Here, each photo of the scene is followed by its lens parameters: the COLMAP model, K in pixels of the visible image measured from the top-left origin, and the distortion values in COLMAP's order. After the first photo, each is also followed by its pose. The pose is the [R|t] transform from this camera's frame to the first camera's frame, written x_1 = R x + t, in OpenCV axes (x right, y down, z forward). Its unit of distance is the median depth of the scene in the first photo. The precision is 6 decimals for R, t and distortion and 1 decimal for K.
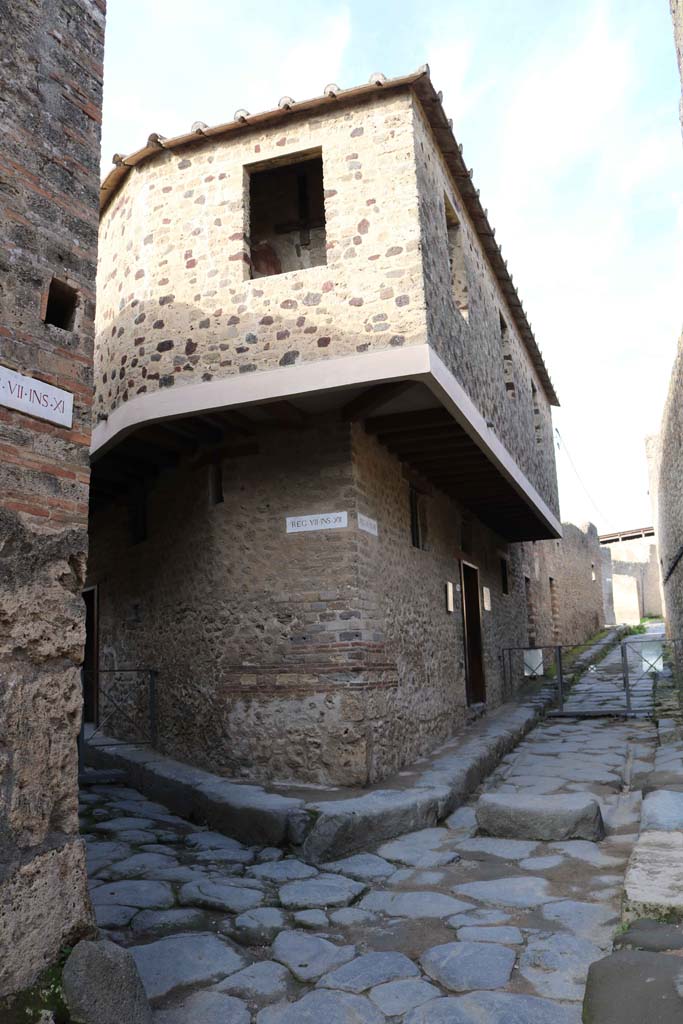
lens RADIAL K [[805.0, 0, 341.5], [0, 805.0, 512.0], [0, 0, 1]] dist [-0.141652, 0.107166]
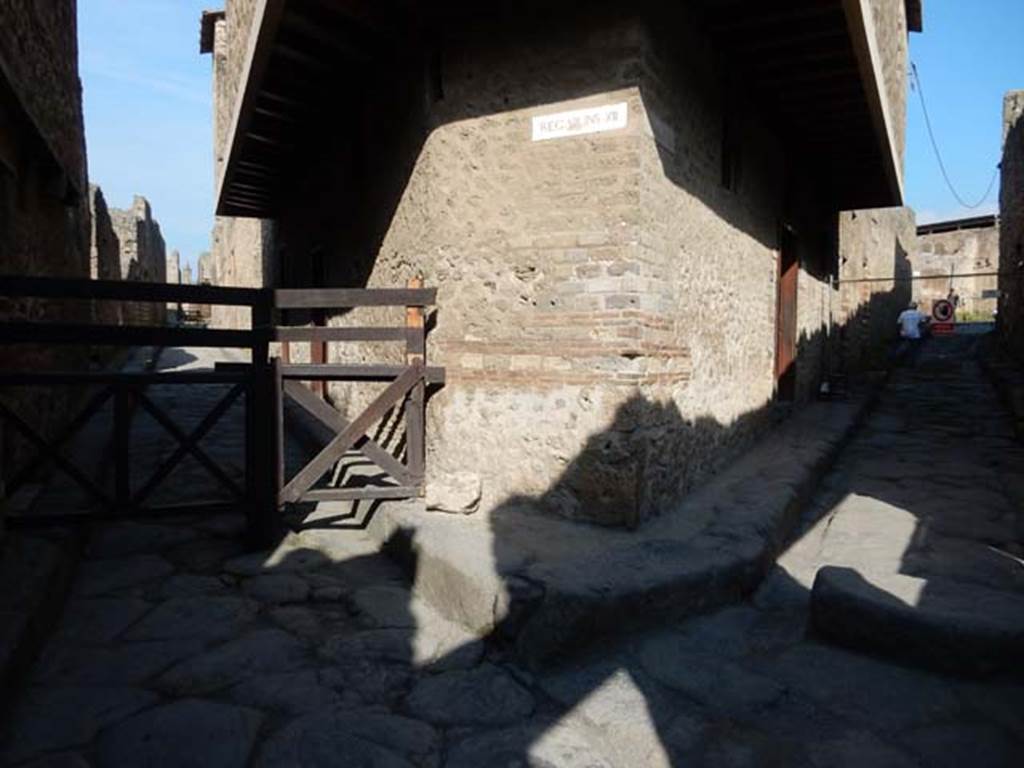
lens RADIAL K [[783.7, 0, 512.0], [0, 783.7, 384.0], [0, 0, 1]] dist [-0.037879, 0.007066]
pose [[0.988362, 0.052535, -0.142764, 0.016095], [-0.017275, 0.971167, 0.237773, 0.067220], [0.151139, -0.232539, 0.960772, 0.347550]]
